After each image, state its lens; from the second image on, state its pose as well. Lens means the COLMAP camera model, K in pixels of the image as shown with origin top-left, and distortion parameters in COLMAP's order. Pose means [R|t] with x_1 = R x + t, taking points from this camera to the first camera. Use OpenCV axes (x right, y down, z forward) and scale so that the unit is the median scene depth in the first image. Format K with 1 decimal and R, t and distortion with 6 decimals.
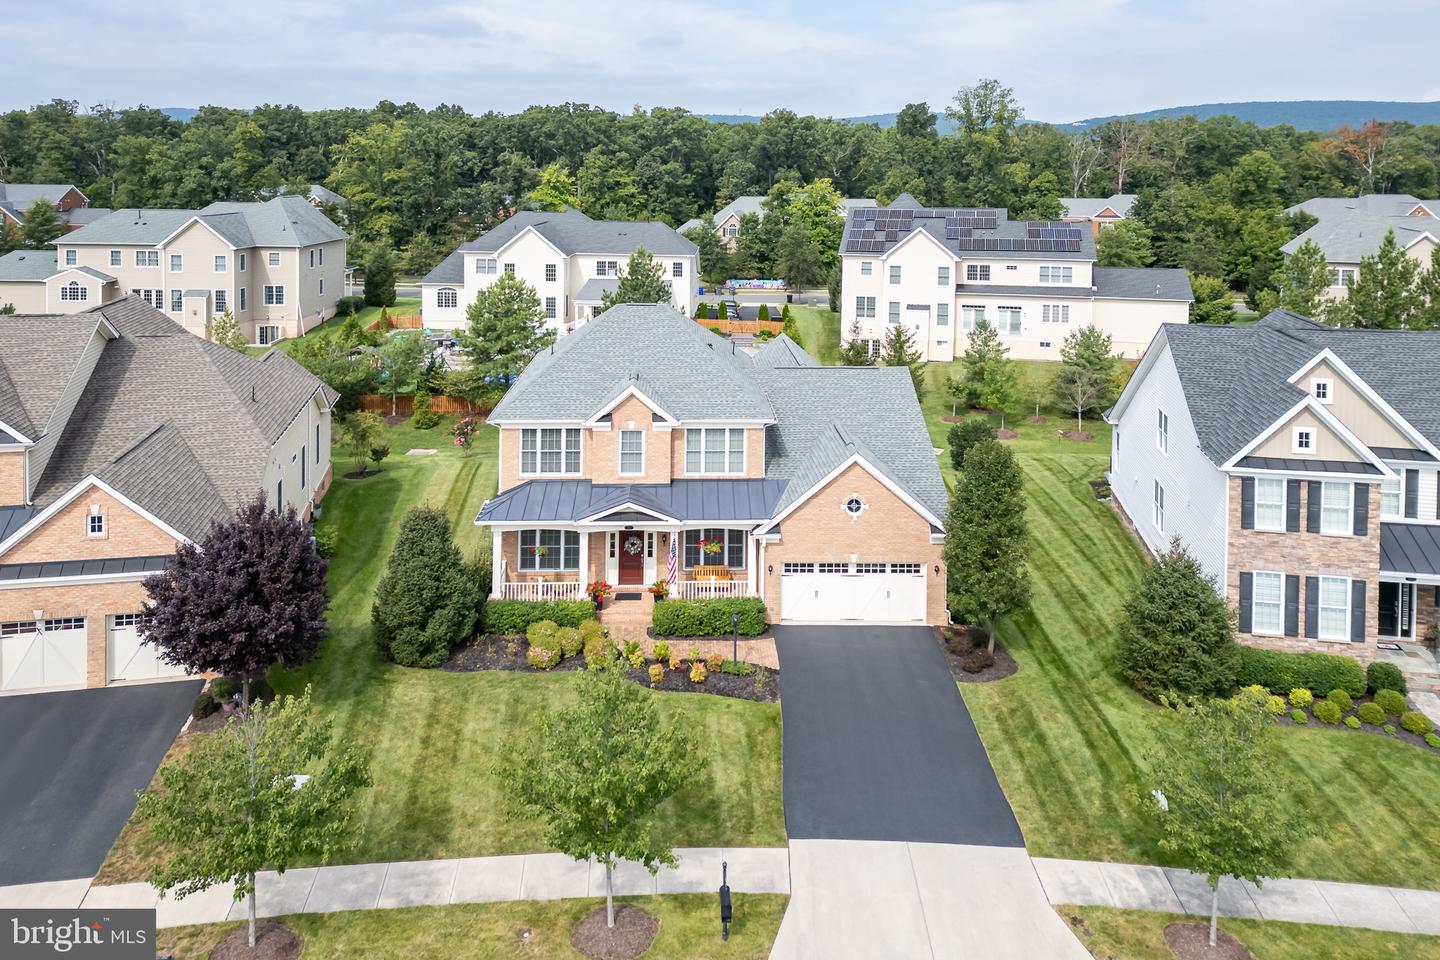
lens RADIAL K [[1108.0, 0, 702.1], [0, 1108.0, 474.9], [0, 0, 1]] dist [0.131644, -0.128238]
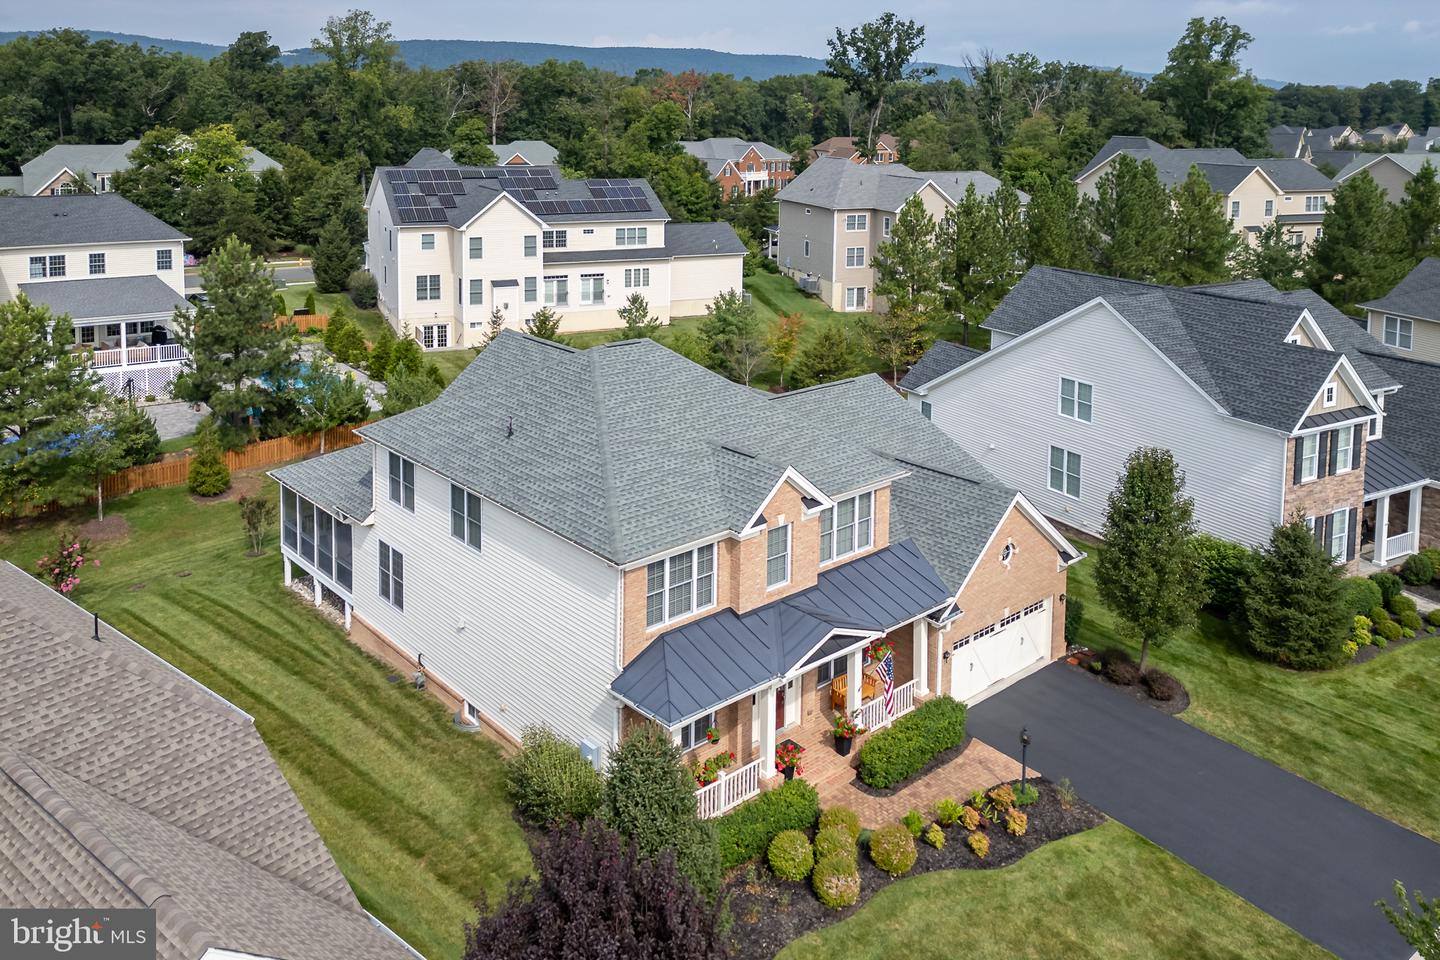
lens RADIAL K [[1108.0, 0, 702.1], [0, 1108.0, 474.9], [0, 0, 1]] dist [0.131644, -0.128238]
pose [[0.766139, -0.208928, 0.607767, -0.508753], [0.174788, 0.977774, 0.115789, -0.158254], [-0.618450, 0.017520, 0.785629, 0.448027]]
